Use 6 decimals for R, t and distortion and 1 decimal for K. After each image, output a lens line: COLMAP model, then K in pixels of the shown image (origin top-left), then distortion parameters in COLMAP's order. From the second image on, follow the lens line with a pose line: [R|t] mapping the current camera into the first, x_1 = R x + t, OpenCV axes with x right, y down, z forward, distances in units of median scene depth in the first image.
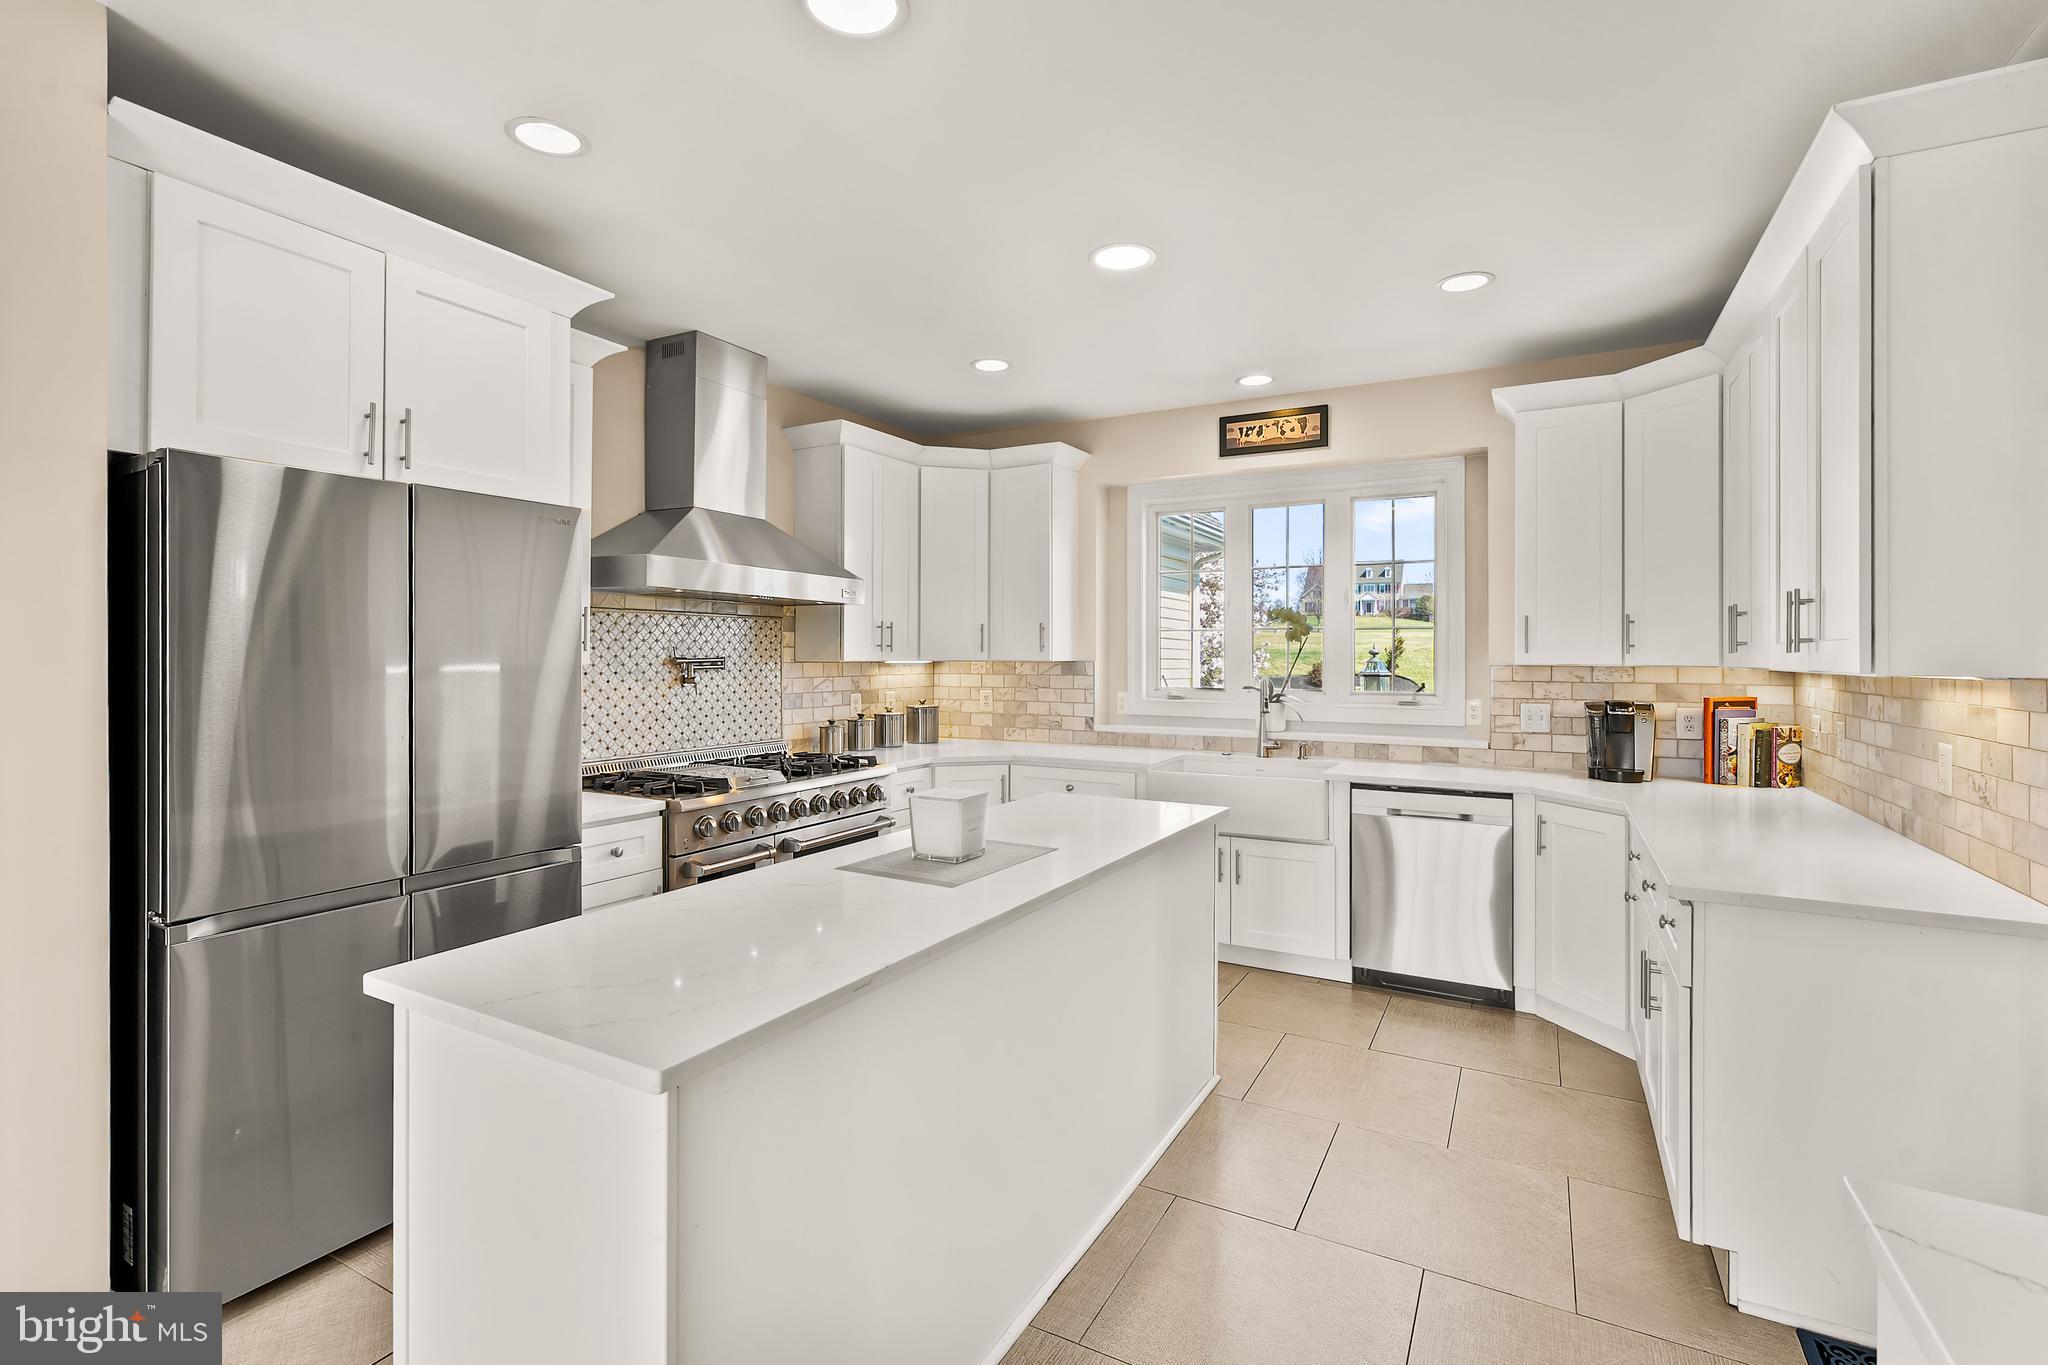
lens RADIAL K [[926.2, 0, 1035.2], [0, 926.2, 652.0], [0, 0, 1]] dist [-0.002696, 0.000043]
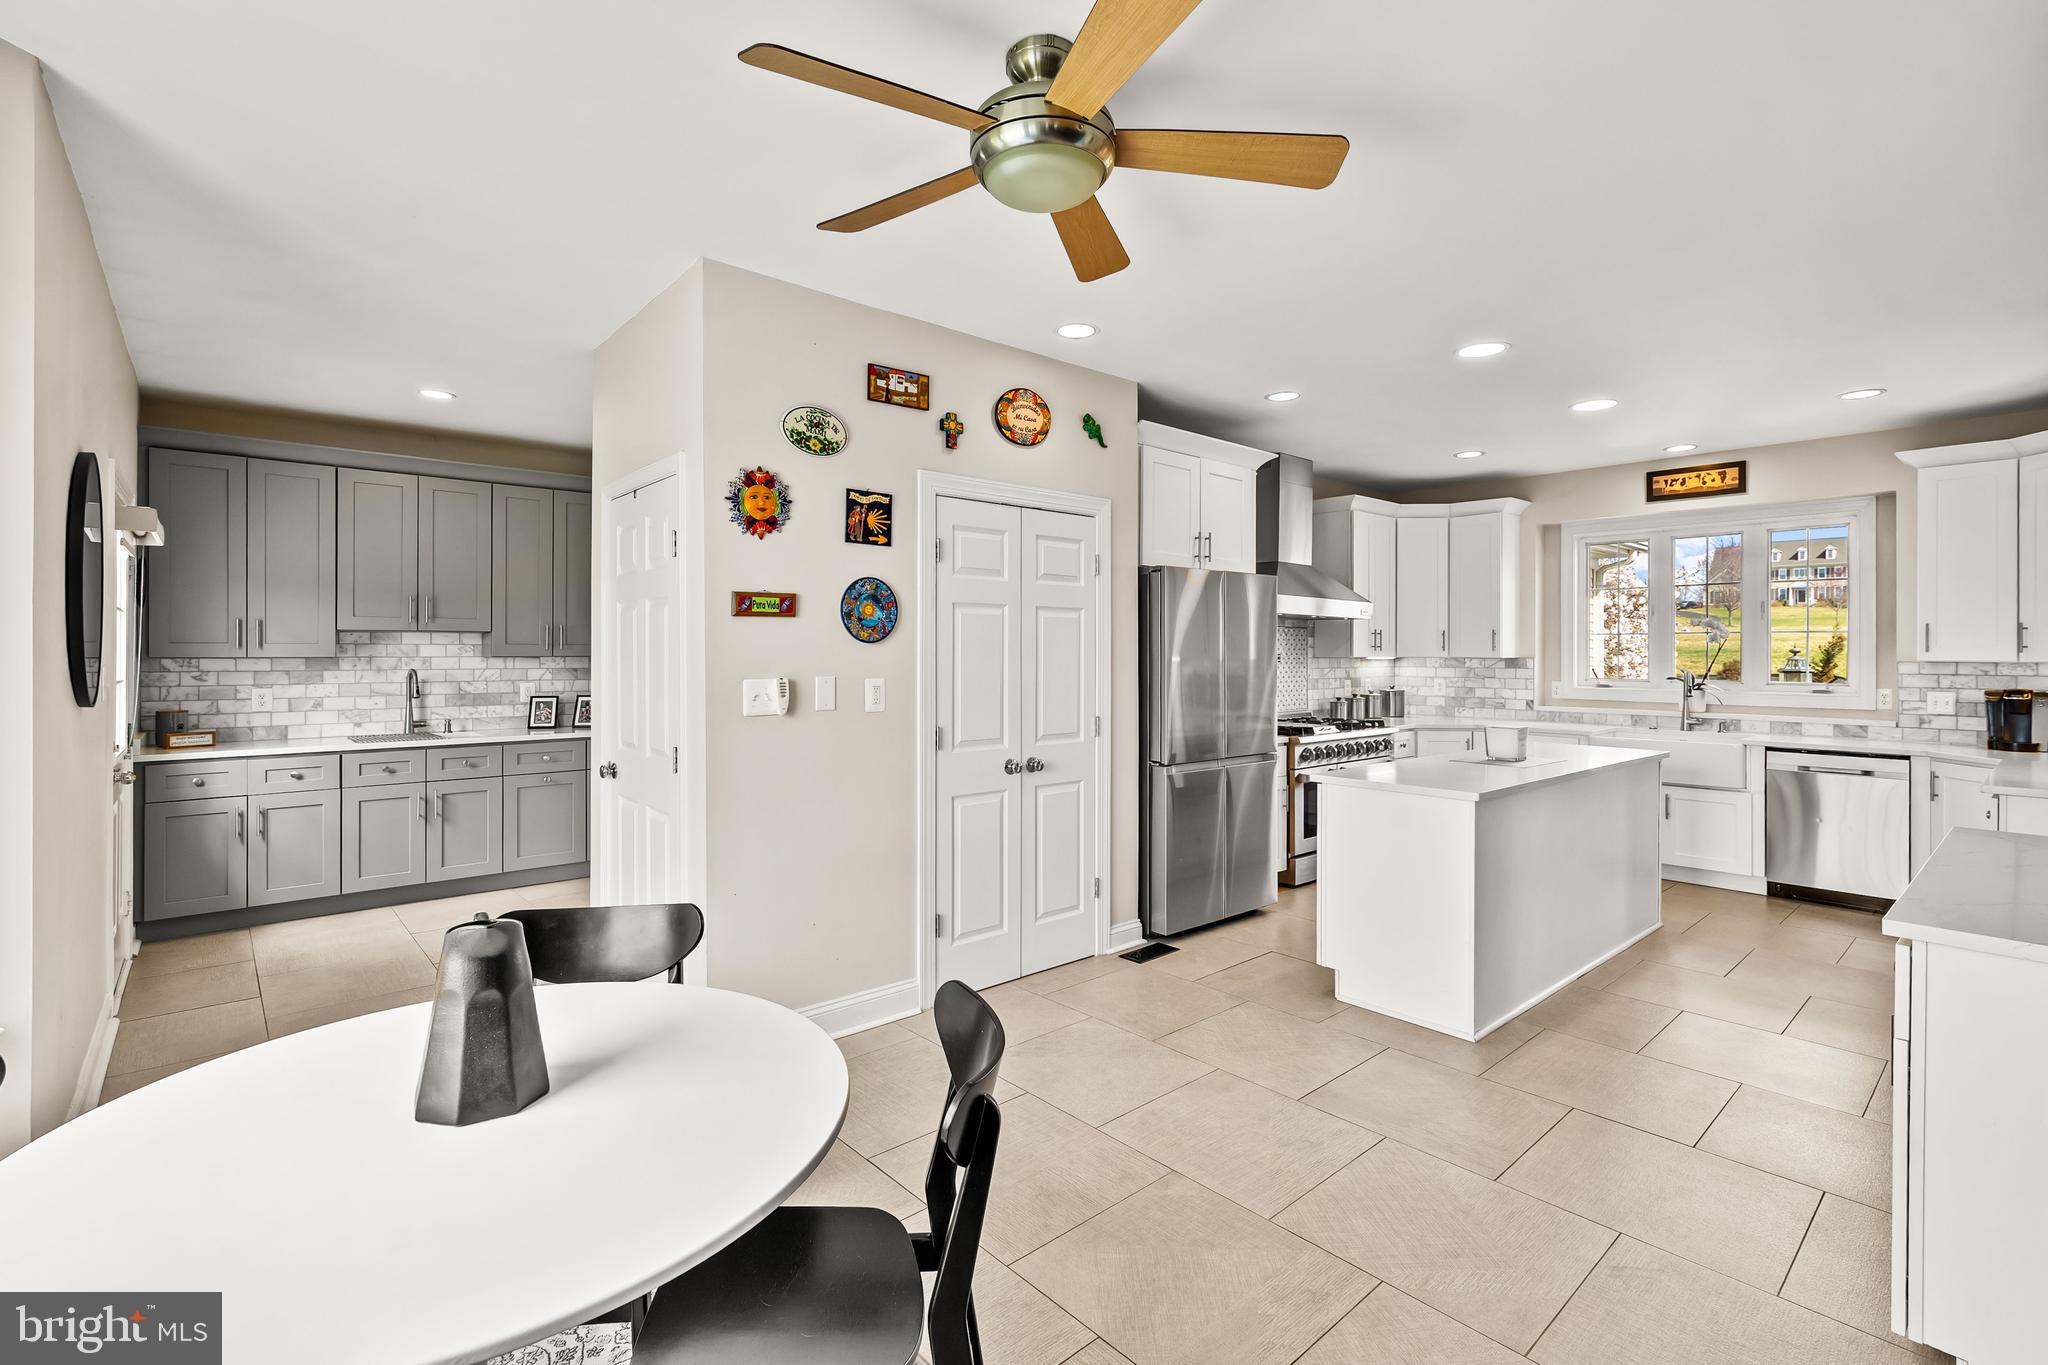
lens RADIAL K [[926.2, 0, 1035.2], [0, 926.2, 652.0], [0, 0, 1]] dist [-0.002696, 0.000043]
pose [[0.940576, 0.000795, -0.339582, -0.181974], [-0.000016, 0.999997, 0.002296, -0.001680], [0.339583, -0.002154, 0.940574, -0.562937]]
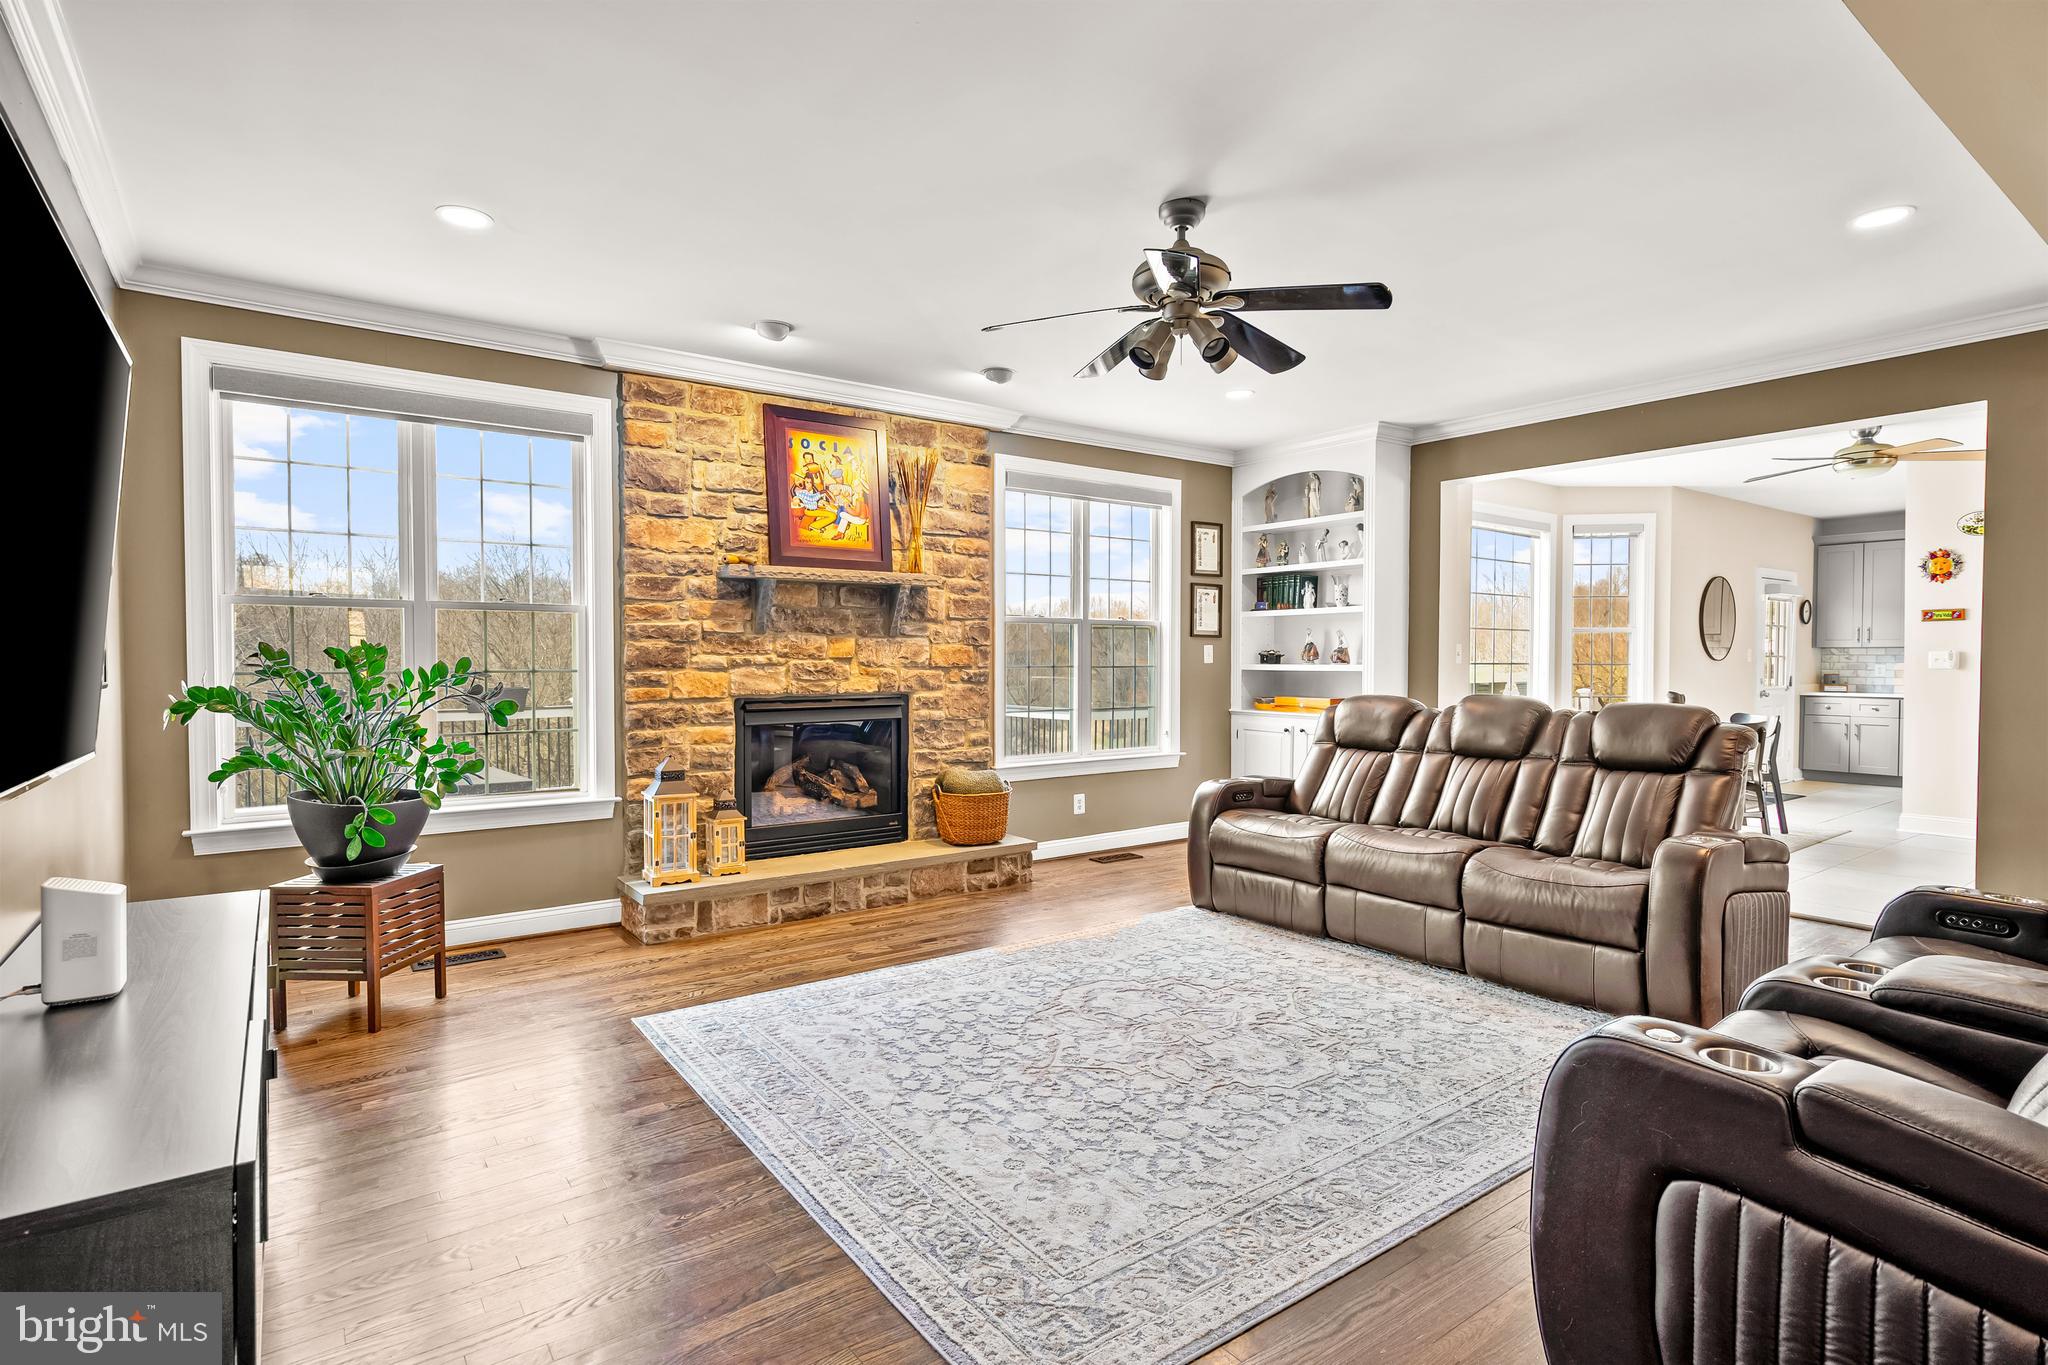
lens RADIAL K [[1010.3, 0, 1024.0], [0, 1010.3, 682.5], [0, 0, 1]] dist [-0.001133, -0.000121]
pose [[-0.429726, 0.021553, -0.902702, 1.415753], [0.002639, 0.999741, 0.022614, 0.029328], [0.902955, 0.007336, -0.429672, -0.587124]]
